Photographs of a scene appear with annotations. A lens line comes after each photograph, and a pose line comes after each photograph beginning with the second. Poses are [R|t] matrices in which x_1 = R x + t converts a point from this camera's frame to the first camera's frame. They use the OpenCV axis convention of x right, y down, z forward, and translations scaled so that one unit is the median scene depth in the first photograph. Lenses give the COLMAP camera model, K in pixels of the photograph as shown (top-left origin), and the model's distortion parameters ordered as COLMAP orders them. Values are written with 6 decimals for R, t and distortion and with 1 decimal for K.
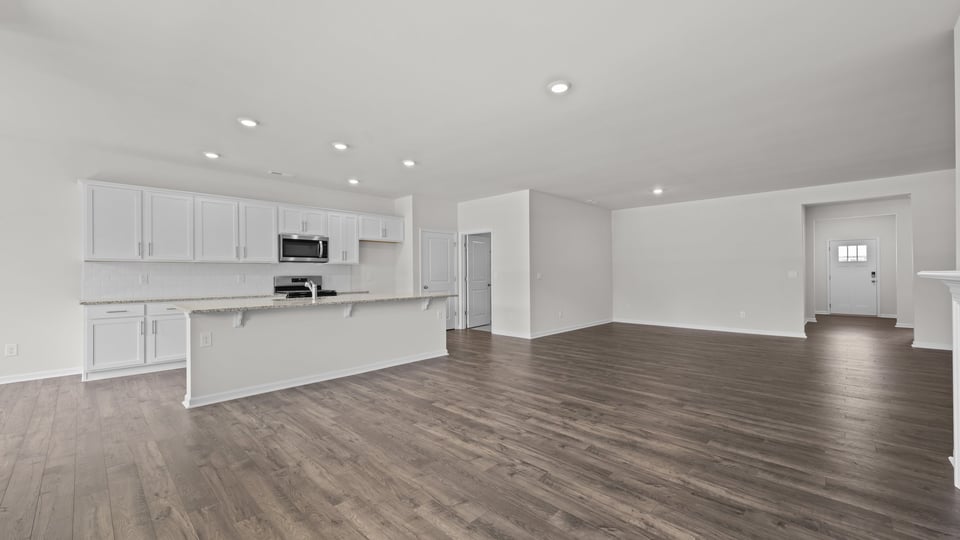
lens RADIAL K [[380.7, 0, 478.3], [0, 380.7, 274.1], [0, 0, 1]] dist [0.001360, -0.000071]
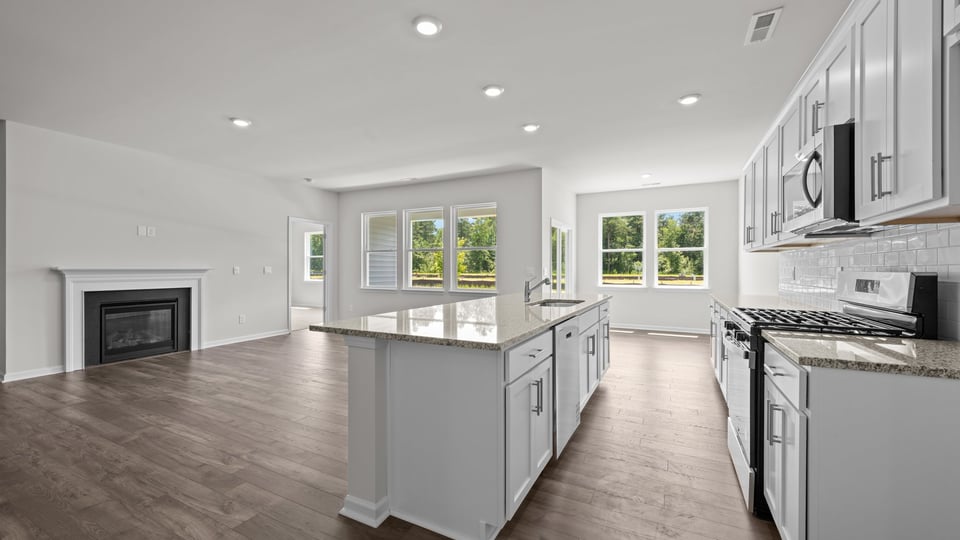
lens RADIAL K [[380.7, 0, 483.2], [0, 380.7, 269.7], [0, 0, 1]] dist [0.001360, -0.000071]
pose [[-0.953016, 0.001725, -0.302915, -0.082123], [0.000277, 0.999988, 0.004825, 0.001311], [0.302920, 0.004515, -0.953005, 1.185309]]
